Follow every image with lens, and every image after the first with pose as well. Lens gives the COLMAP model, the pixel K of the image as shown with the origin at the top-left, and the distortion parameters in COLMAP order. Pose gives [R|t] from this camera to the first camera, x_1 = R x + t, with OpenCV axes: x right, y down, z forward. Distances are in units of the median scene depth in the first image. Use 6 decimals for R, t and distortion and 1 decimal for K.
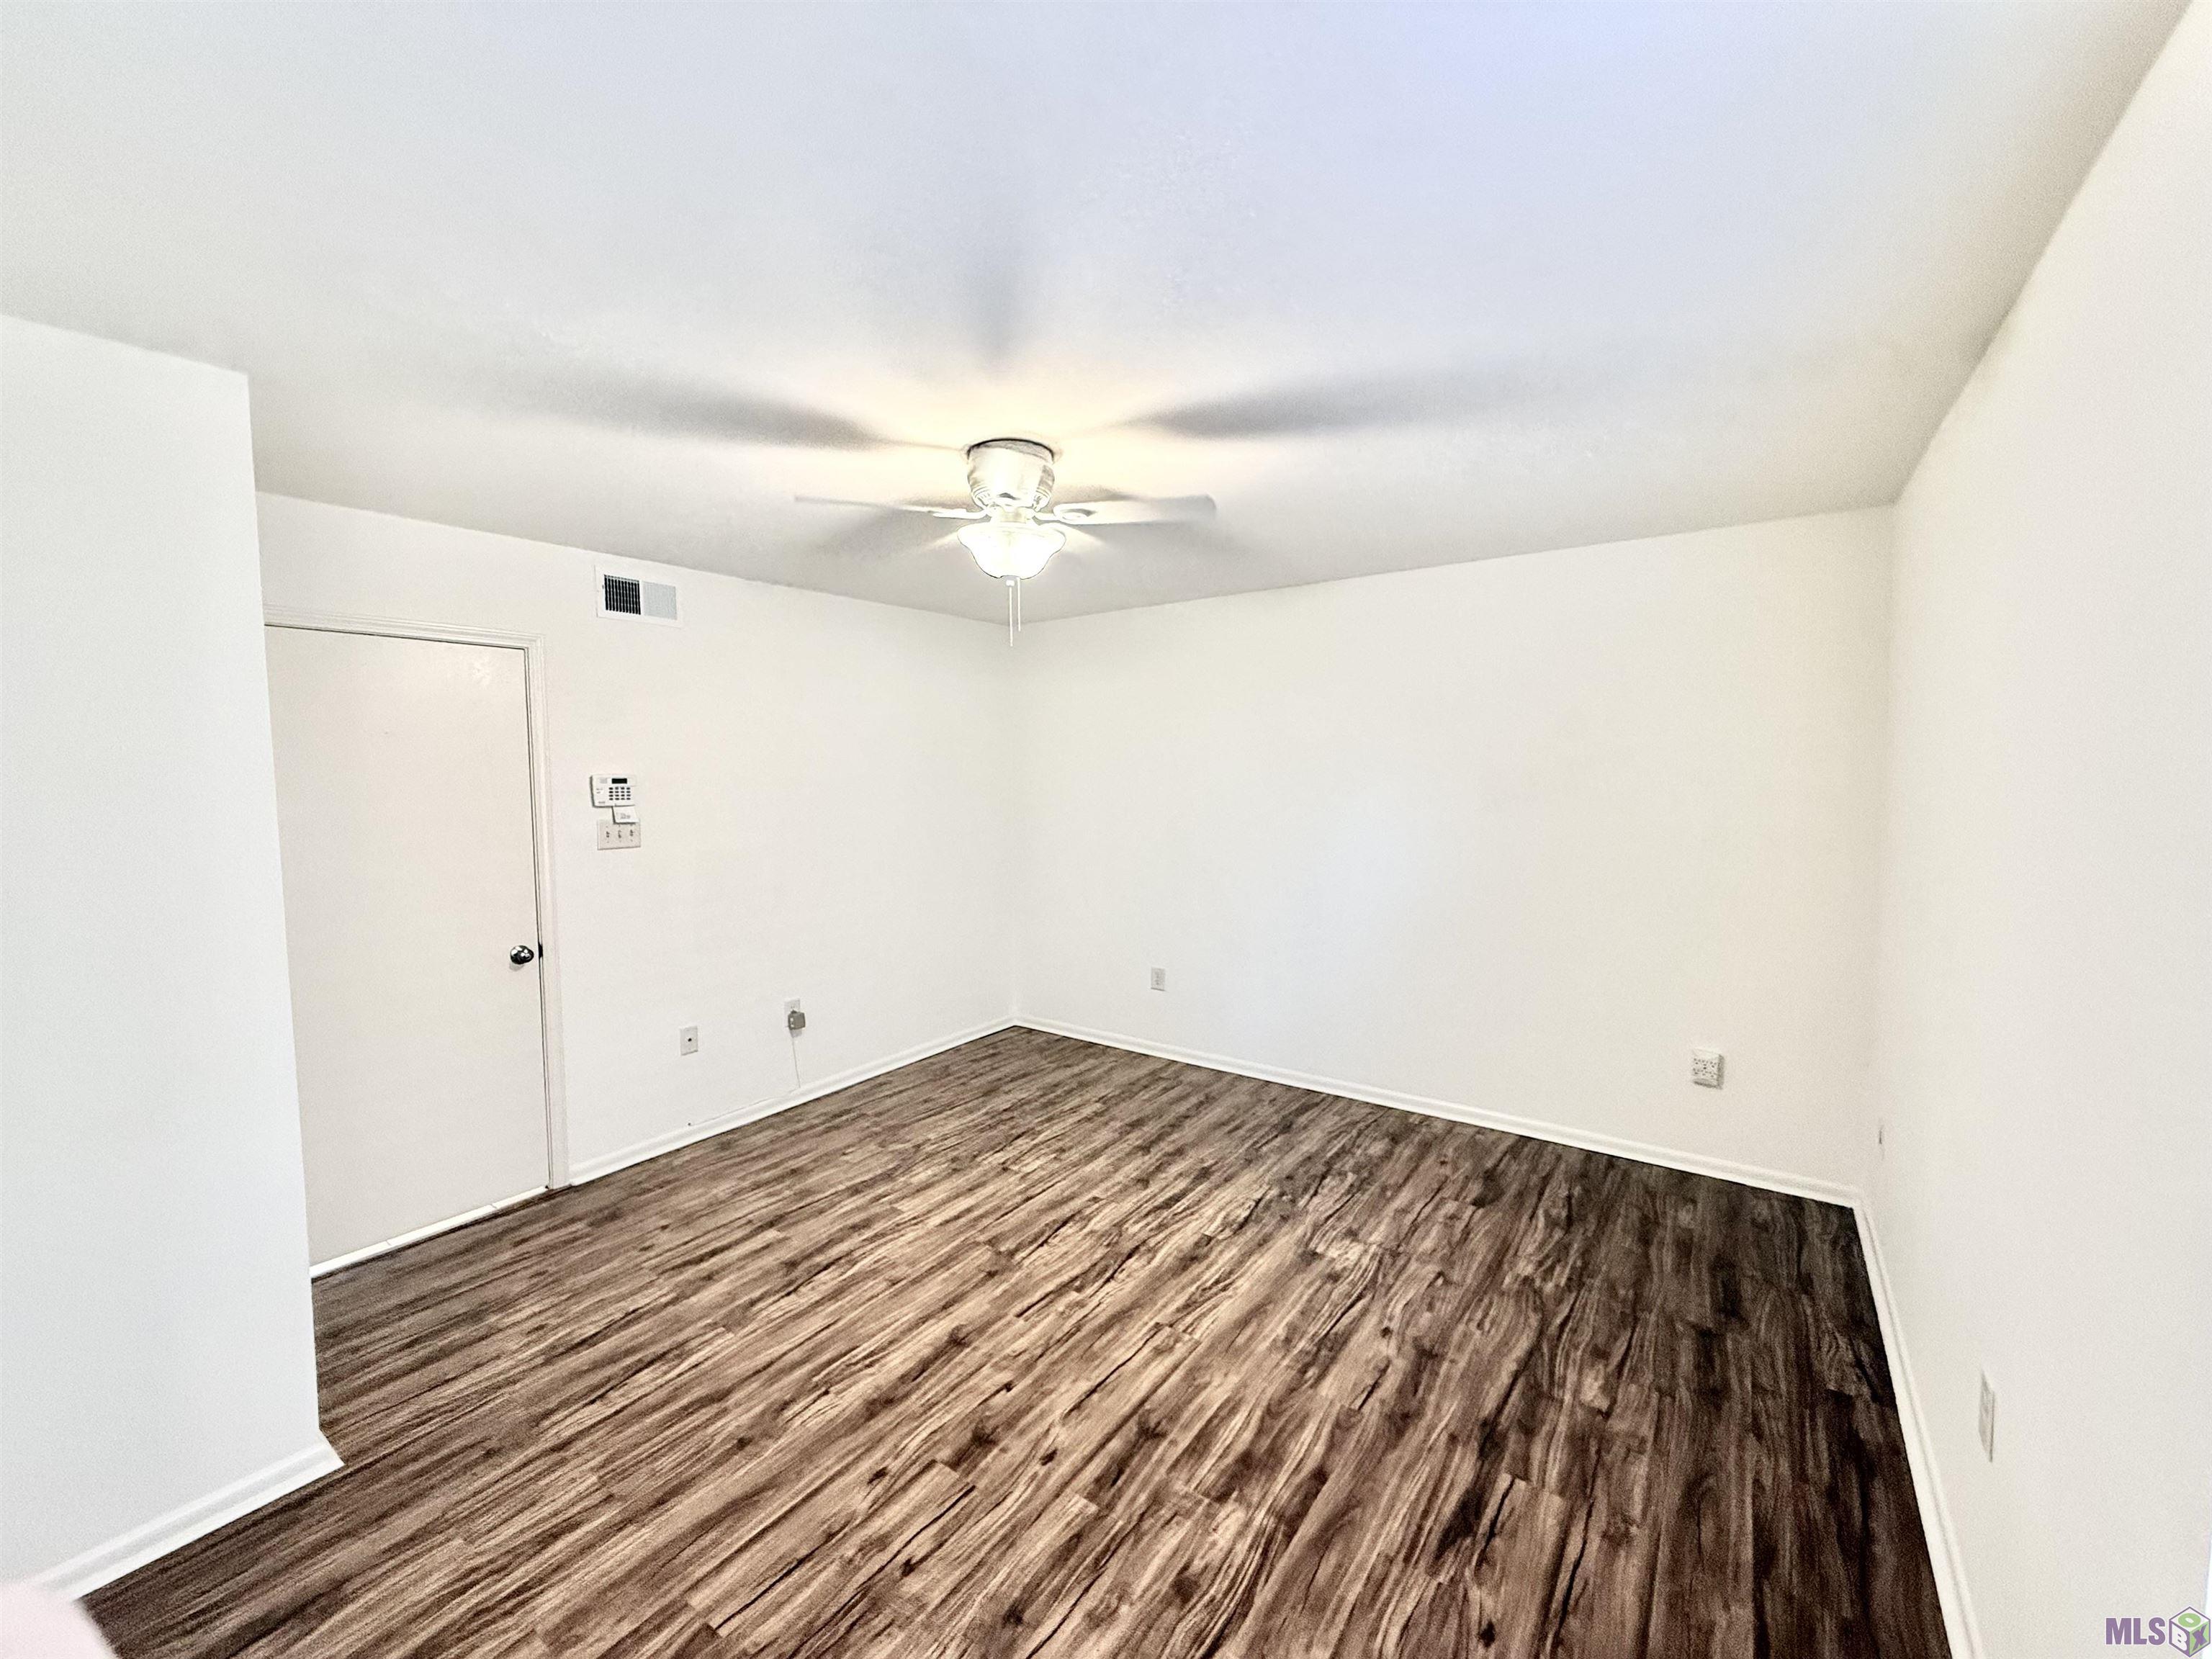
lens RADIAL K [[882.5, 0, 1105.4], [0, 882.5, 825.3], [0, 0, 1]] dist [0.000036, 0.000056]
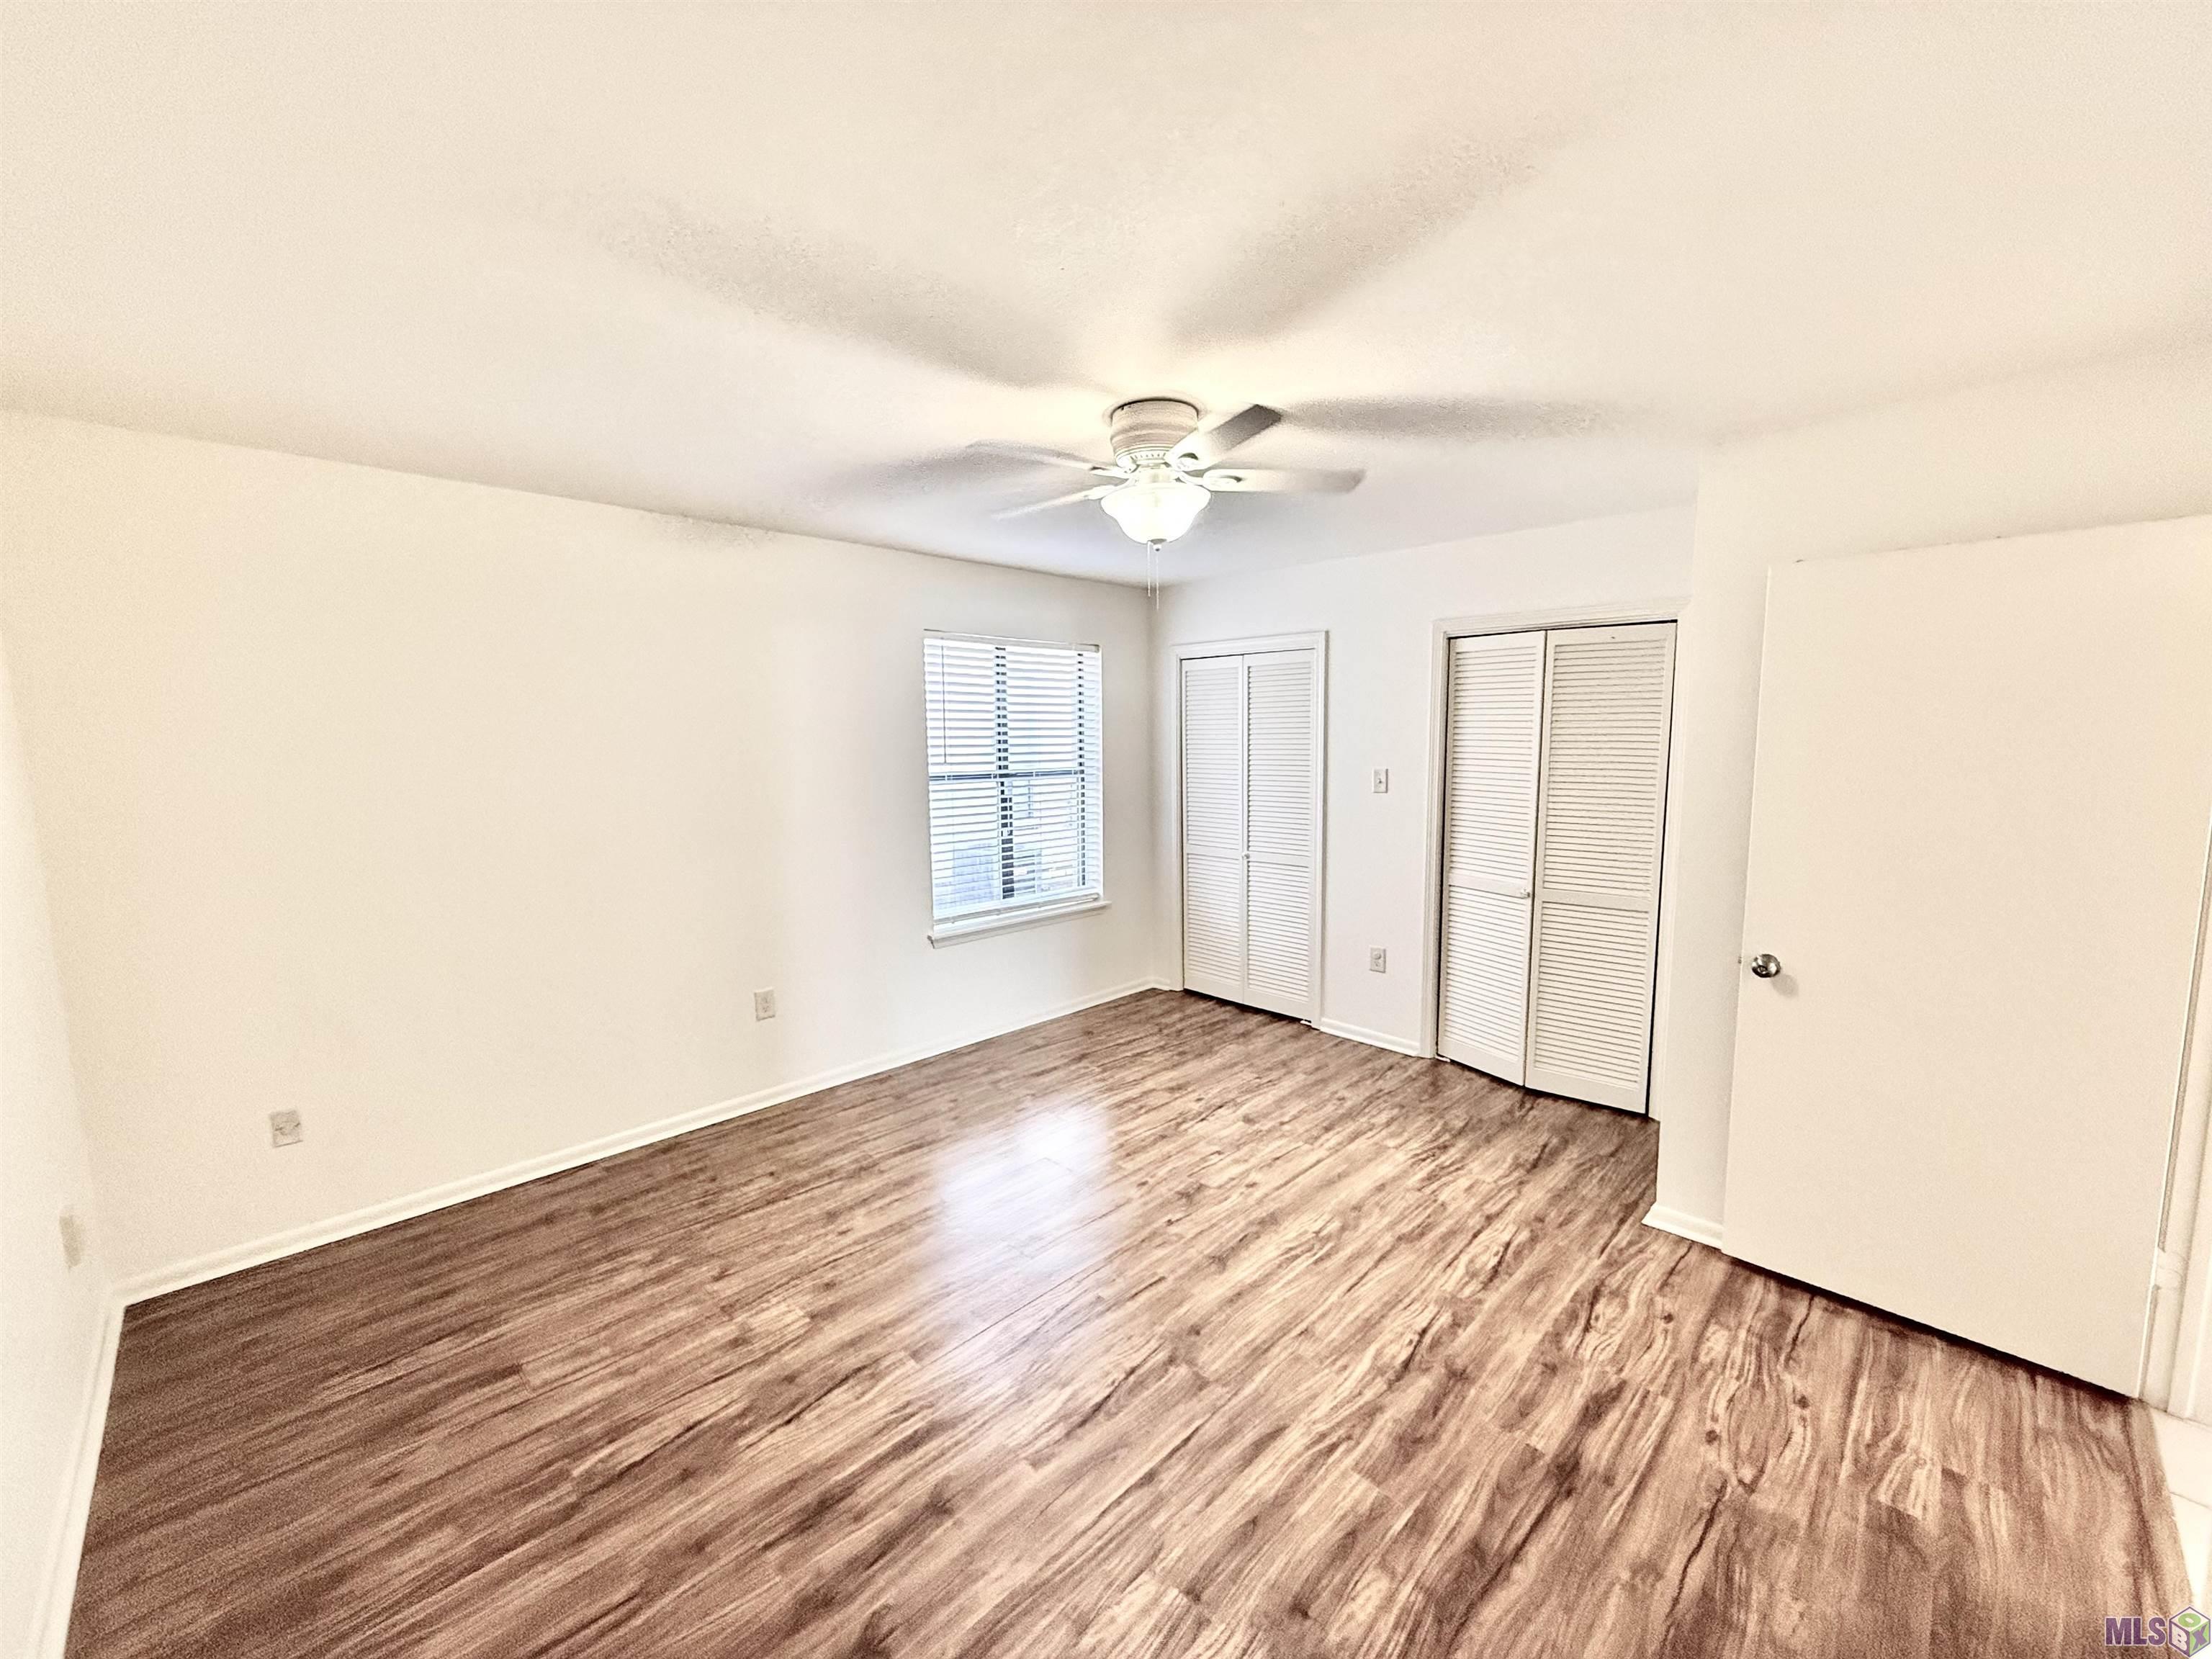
lens RADIAL K [[882.5, 0, 1107.0], [0, 882.5, 830.8], [0, 0, 1]] dist [0.000036, 0.000056]
pose [[-0.987909, 0.000721, 0.155033, -0.181308], [0.028354, 0.983963, 0.176102, -0.121318], [-0.152420, 0.178369, -0.972087, 1.795054]]
